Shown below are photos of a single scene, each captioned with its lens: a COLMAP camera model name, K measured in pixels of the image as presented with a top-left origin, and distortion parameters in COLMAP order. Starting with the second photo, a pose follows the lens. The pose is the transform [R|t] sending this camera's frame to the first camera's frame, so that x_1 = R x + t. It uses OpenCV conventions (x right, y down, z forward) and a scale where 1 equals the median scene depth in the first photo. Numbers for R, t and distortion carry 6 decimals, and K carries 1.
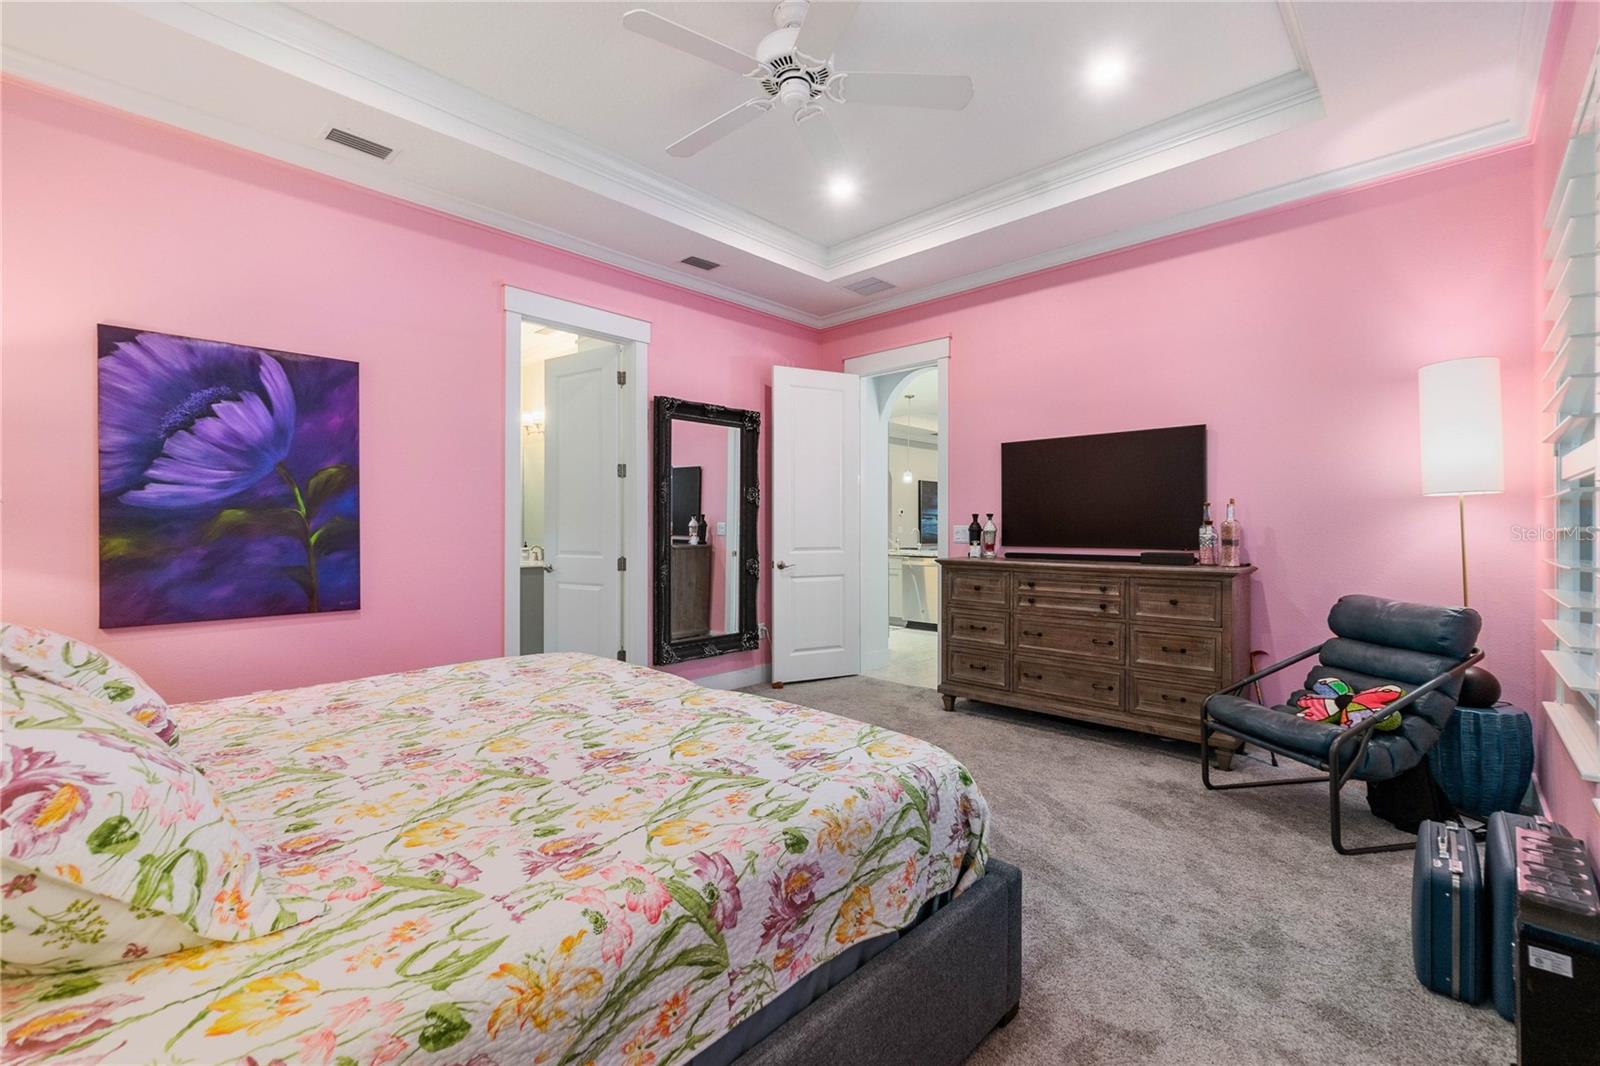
lens RADIAL K [[688.7, 0, 792.8], [0, 688.7, 526.4], [0, 0, 1]] dist [-0.004609, 0.000942]
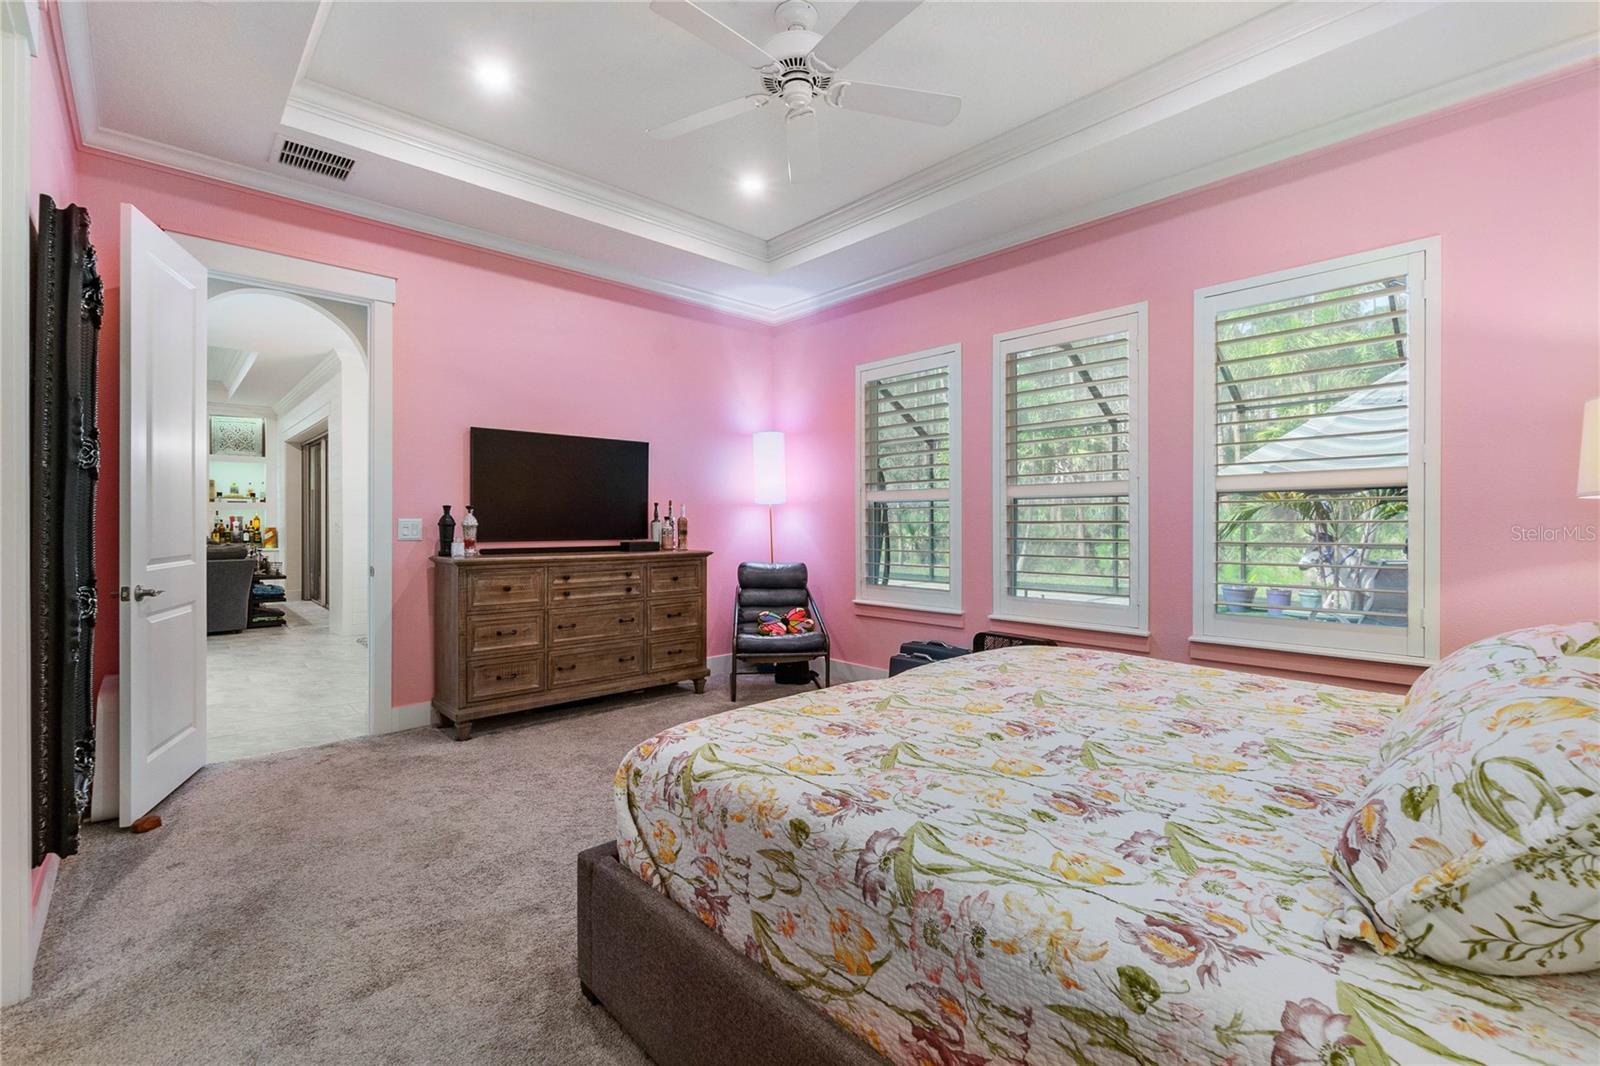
lens RADIAL K [[688.7, 0, 797.5], [0, 688.7, 518.1], [0, 0, 1]] dist [-0.004609, 0.000942]
pose [[0.058052, 0.006901, 0.998290, -0.661982], [-0.000256, 0.999976, -0.006898, 0.003701], [-0.998314, 0.000145, 0.058052, 0.616794]]
